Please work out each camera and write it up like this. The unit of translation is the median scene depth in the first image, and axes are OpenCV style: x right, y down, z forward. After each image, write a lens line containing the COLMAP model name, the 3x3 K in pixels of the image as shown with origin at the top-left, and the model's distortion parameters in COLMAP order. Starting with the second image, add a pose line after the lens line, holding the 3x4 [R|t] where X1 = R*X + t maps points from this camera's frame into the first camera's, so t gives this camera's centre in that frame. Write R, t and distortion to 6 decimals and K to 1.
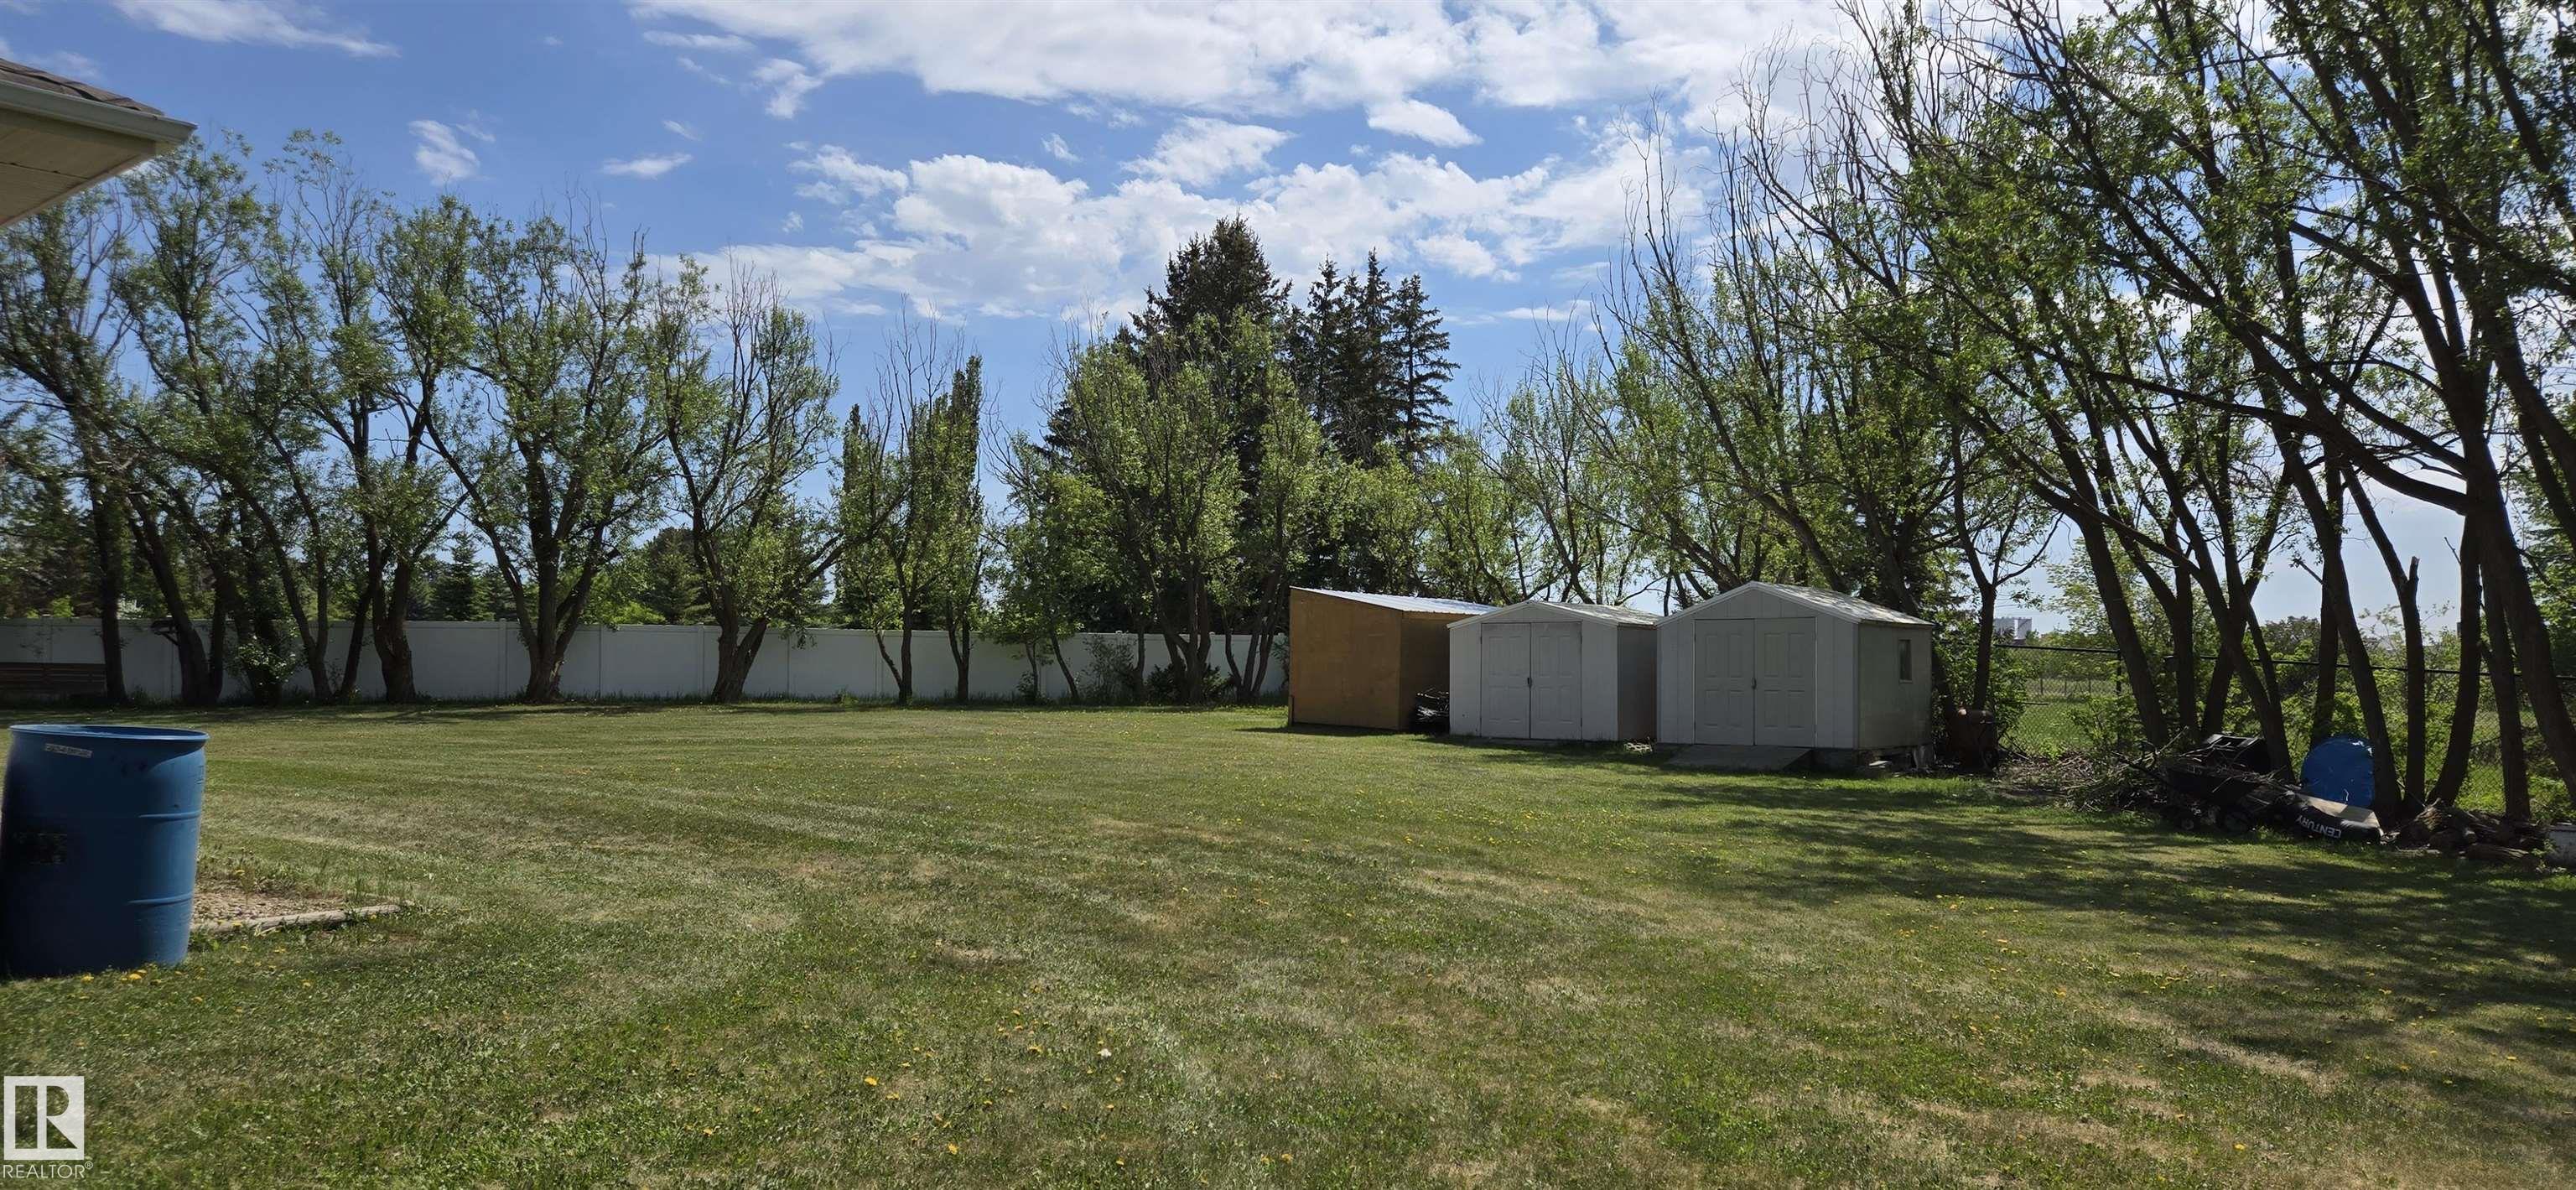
lens RADIAL K [[1566.2, 0, 1288.0], [0, 1566.2, 595.0], [0, 0, 1]] dist [0.000078, -0.002178]
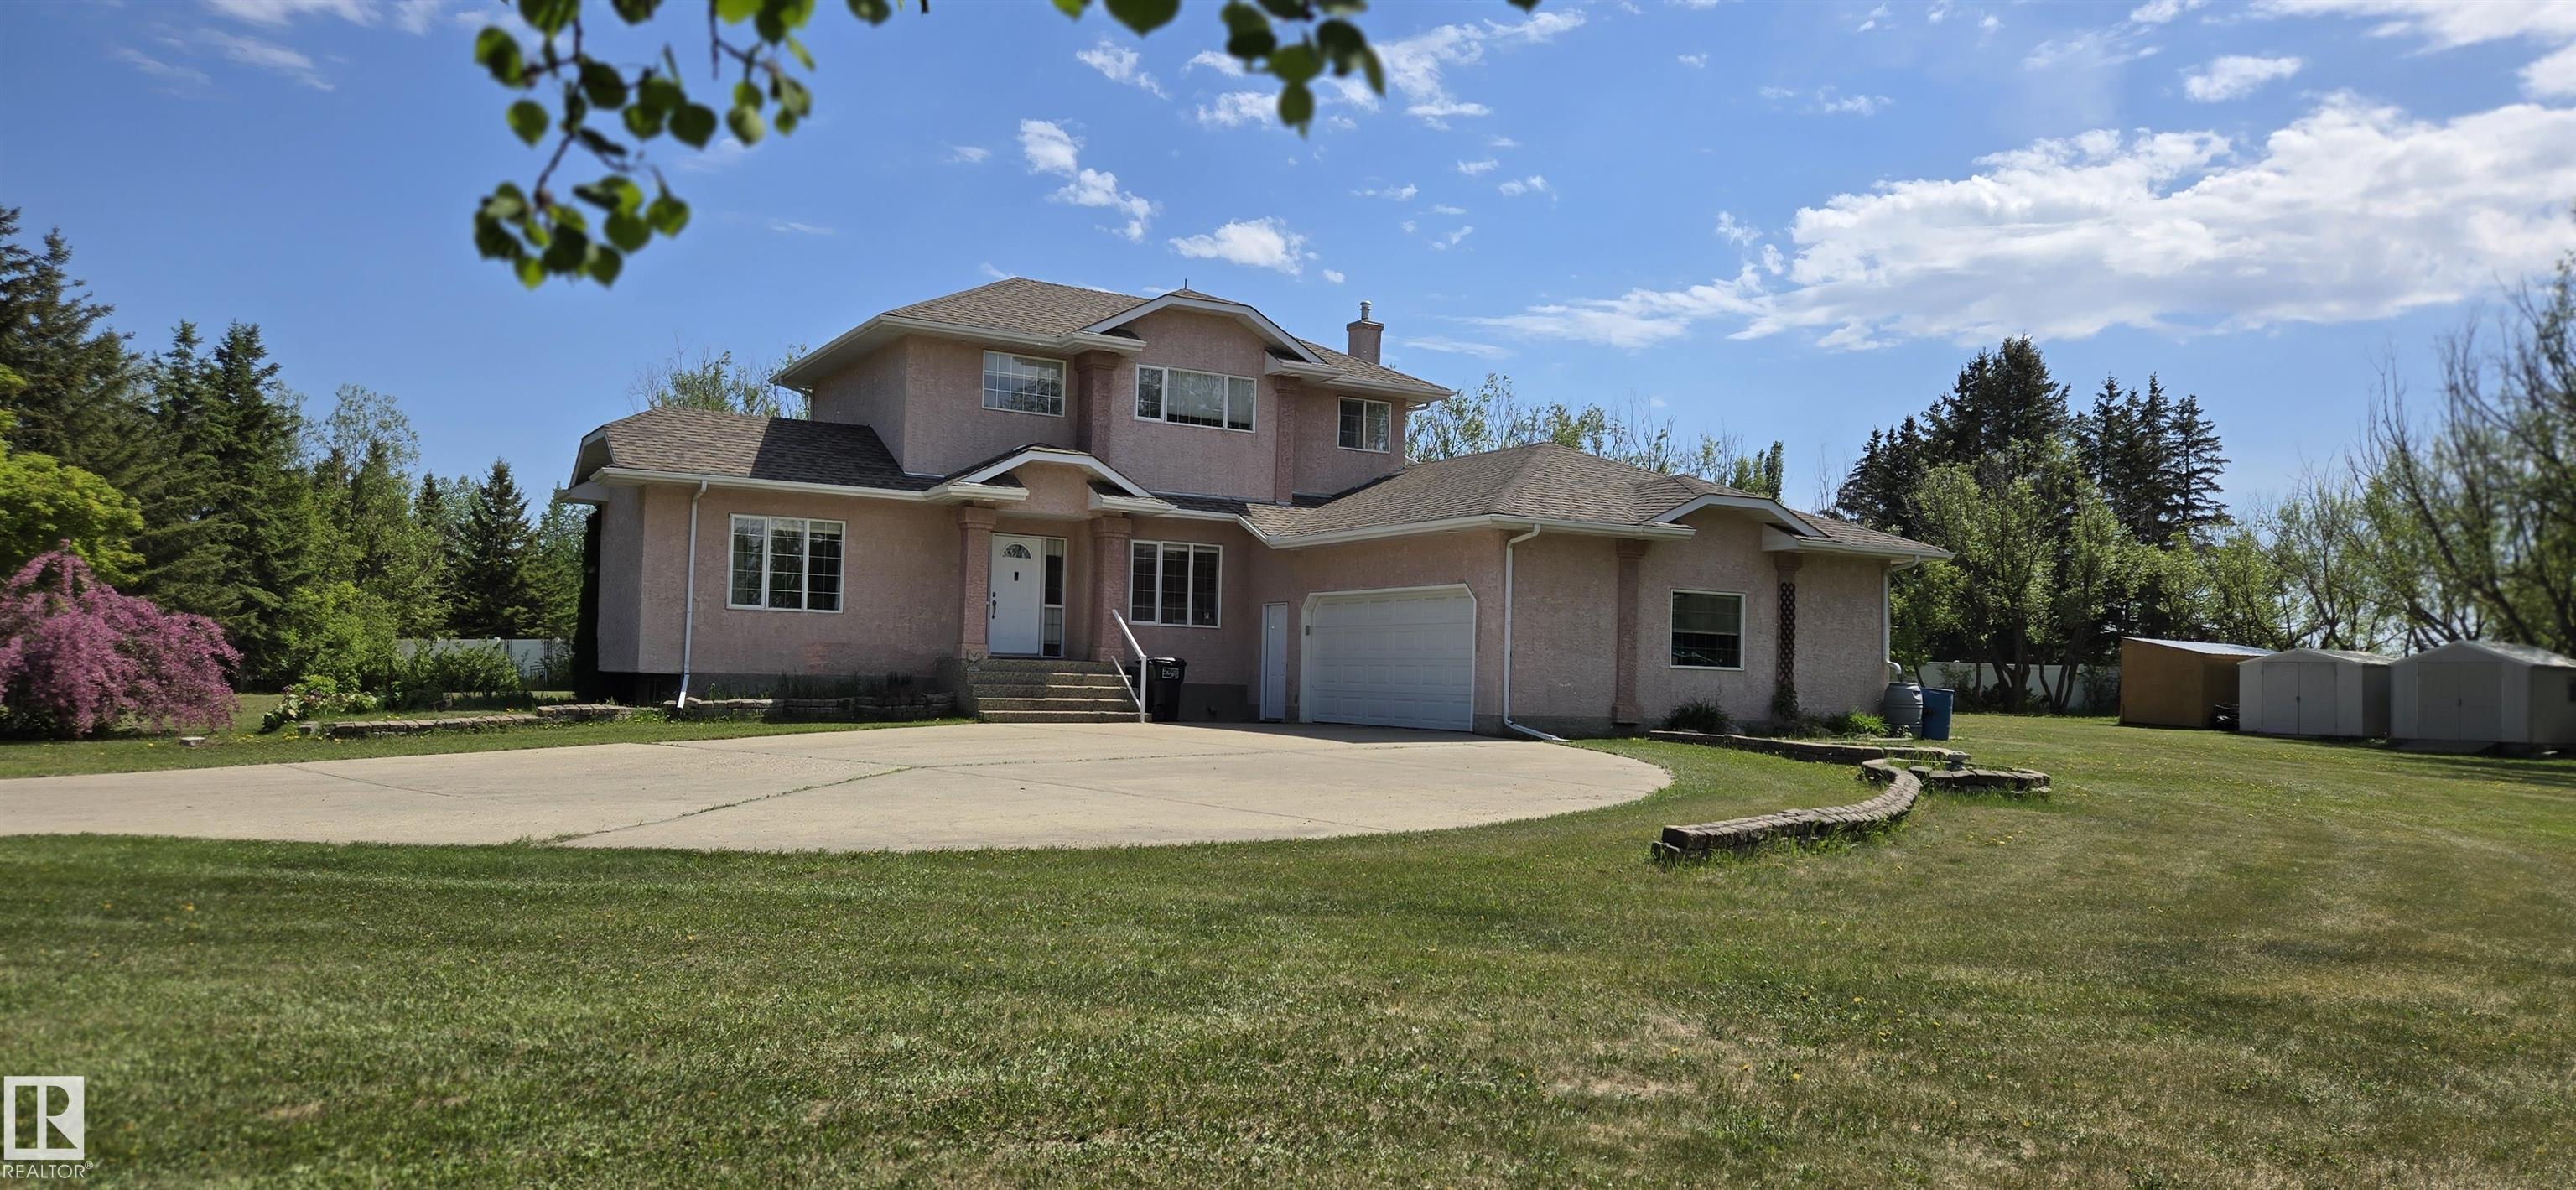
lens RADIAL K [[1566.2, 0, 1288.0], [0, 1566.2, 595.0], [0, 0, 1]] dist [0.000078, -0.002178]
pose [[0.916238, 0.002157, -0.400628, -0.102285], [-0.007768, 0.999893, -0.012384, -0.015708], [0.400559, 0.014459, 0.916157, -0.597354]]
